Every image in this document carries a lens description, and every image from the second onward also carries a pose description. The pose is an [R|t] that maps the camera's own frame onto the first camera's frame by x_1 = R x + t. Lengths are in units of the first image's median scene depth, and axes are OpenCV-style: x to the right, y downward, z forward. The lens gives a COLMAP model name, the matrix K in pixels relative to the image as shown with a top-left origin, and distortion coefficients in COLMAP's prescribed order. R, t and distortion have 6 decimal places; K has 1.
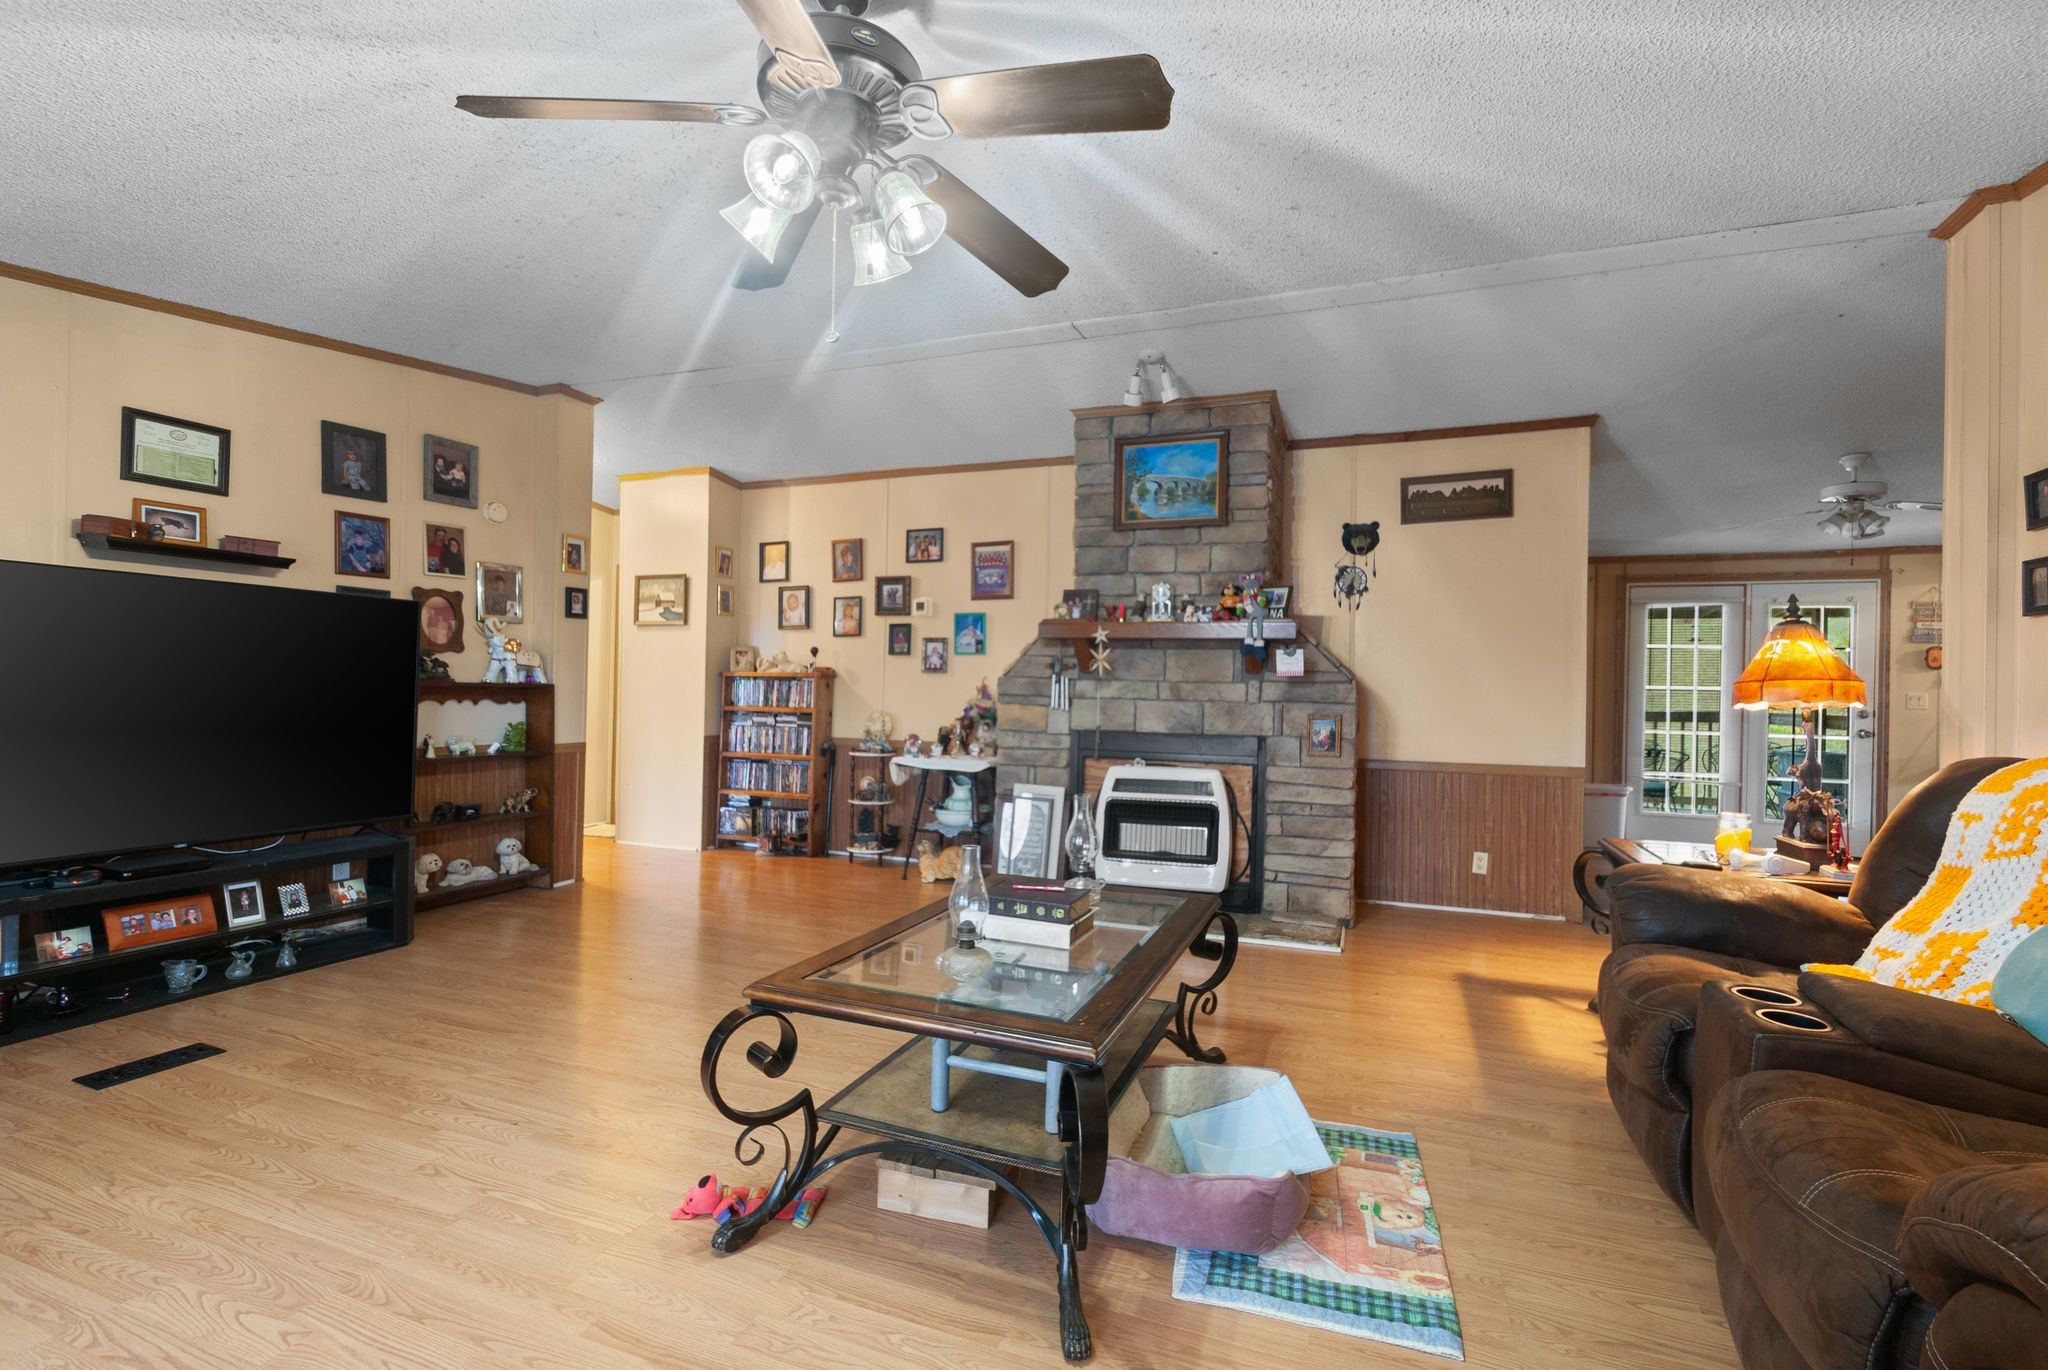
lens RADIAL K [[912.5, 0, 1039.8], [0, 912.5, 690.2], [0, 0, 1]] dist [0.001015, -0.000015]
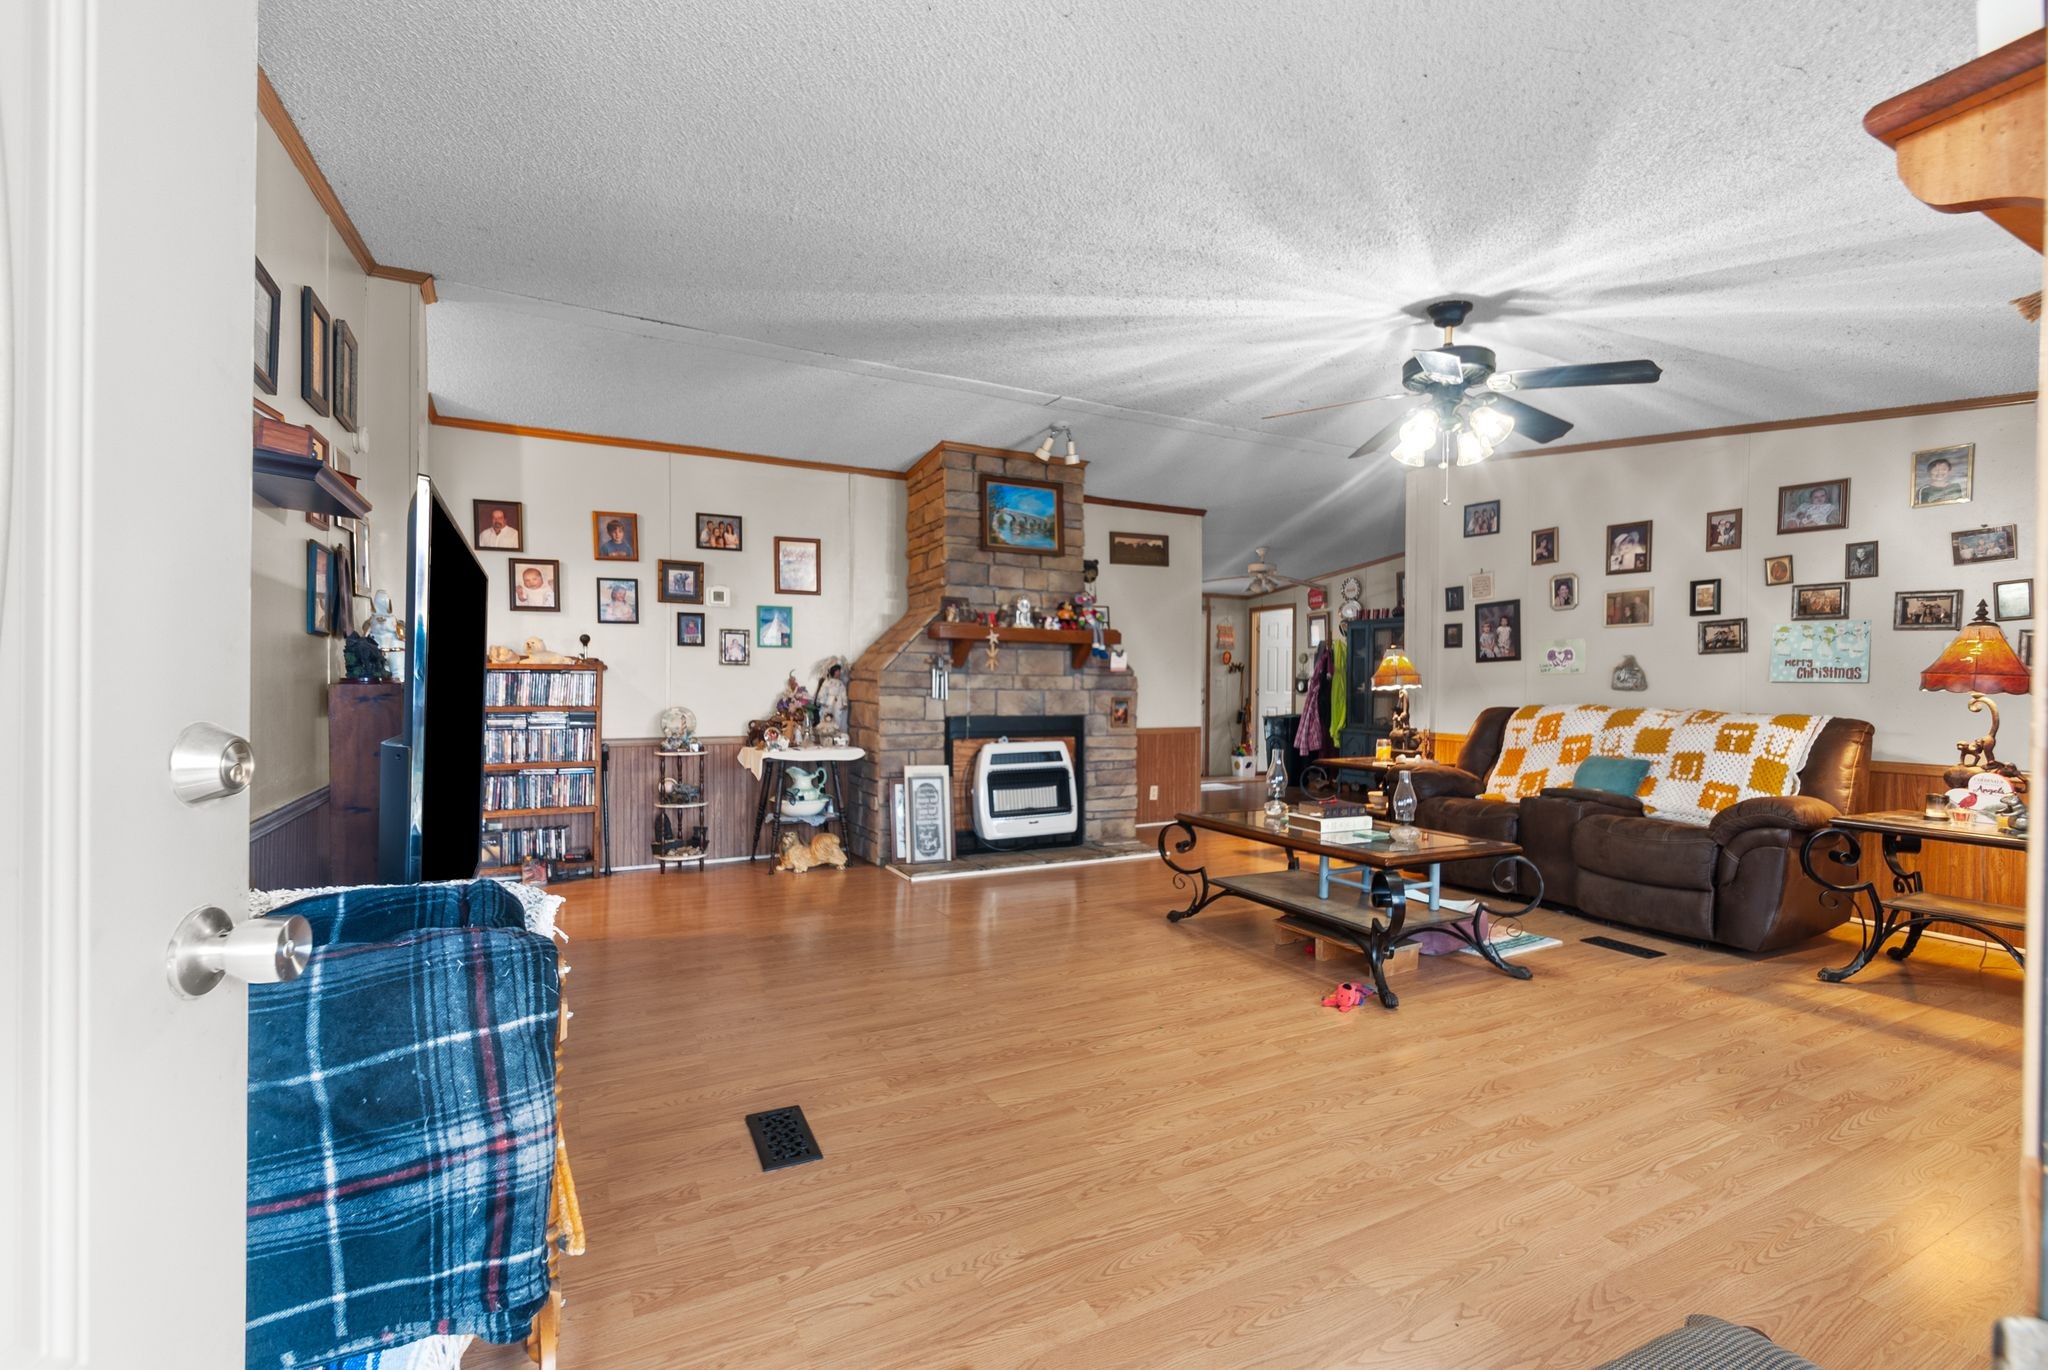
lens RADIAL K [[912.5, 0, 1039.8], [0, 912.5, 690.2], [0, 0, 1]] dist [0.001015, -0.000015]
pose [[0.657611, -0.018981, 0.753119, -0.750906], [0.004274, 0.999760, 0.021465, -0.014472], [-0.753346, -0.010897, 0.657534, 0.138771]]
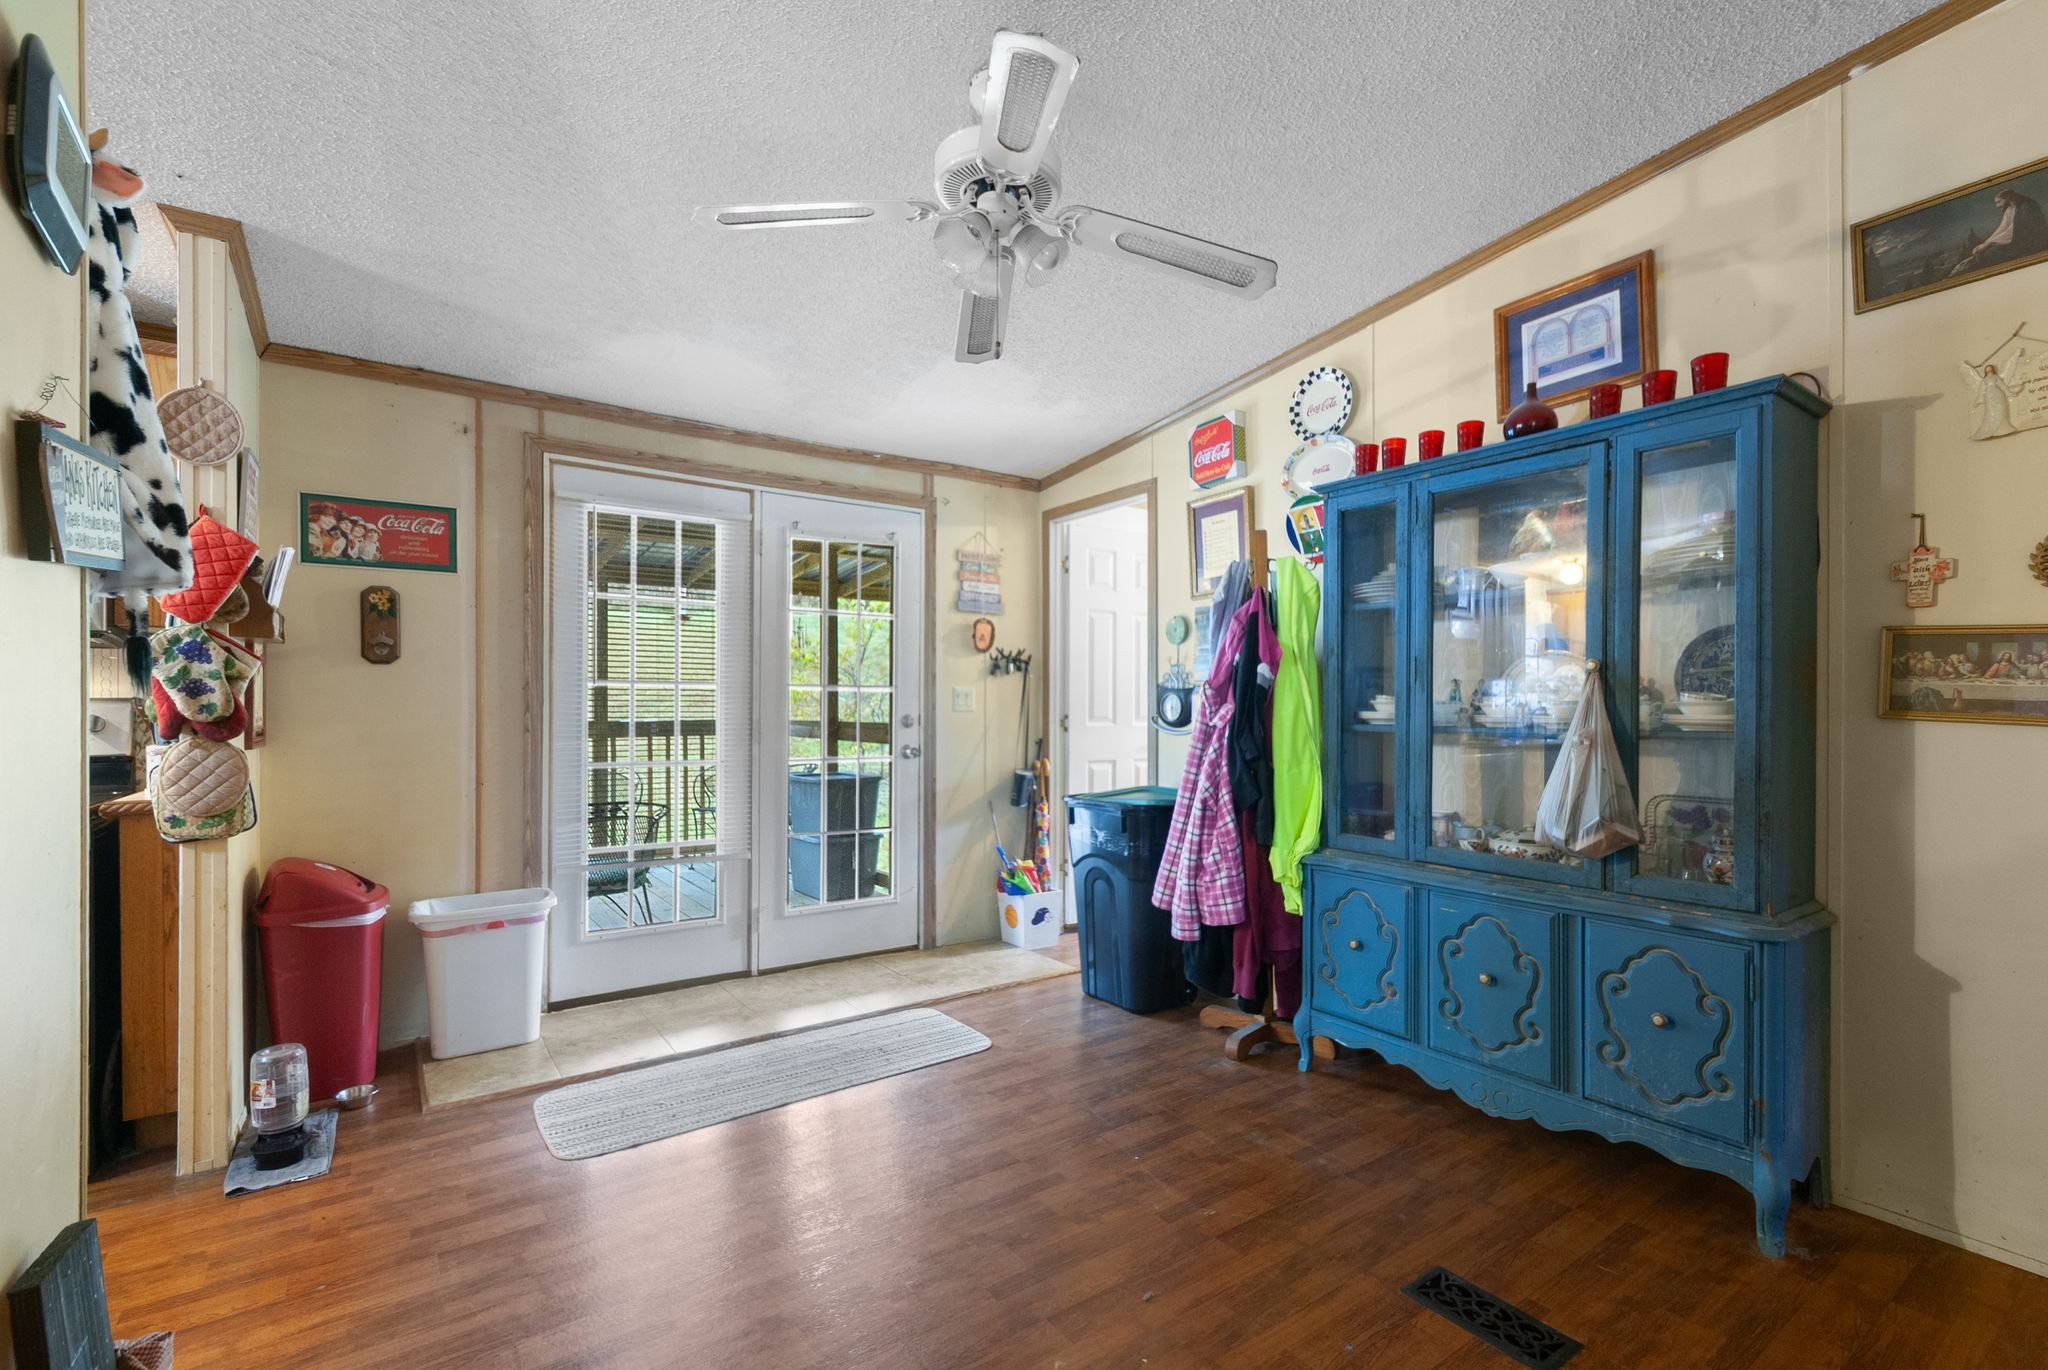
lens RADIAL K [[912.5, 0, 1039.8], [0, 912.5, 690.2], [0, 0, 1]] dist [0.001015, -0.000015]
pose [[0.550492, -0.002683, 0.834836, 0.554880], [0.009040, 0.999955, -0.002748, 0.010327], [-0.834791, 0.009059, 0.550492, 0.752447]]
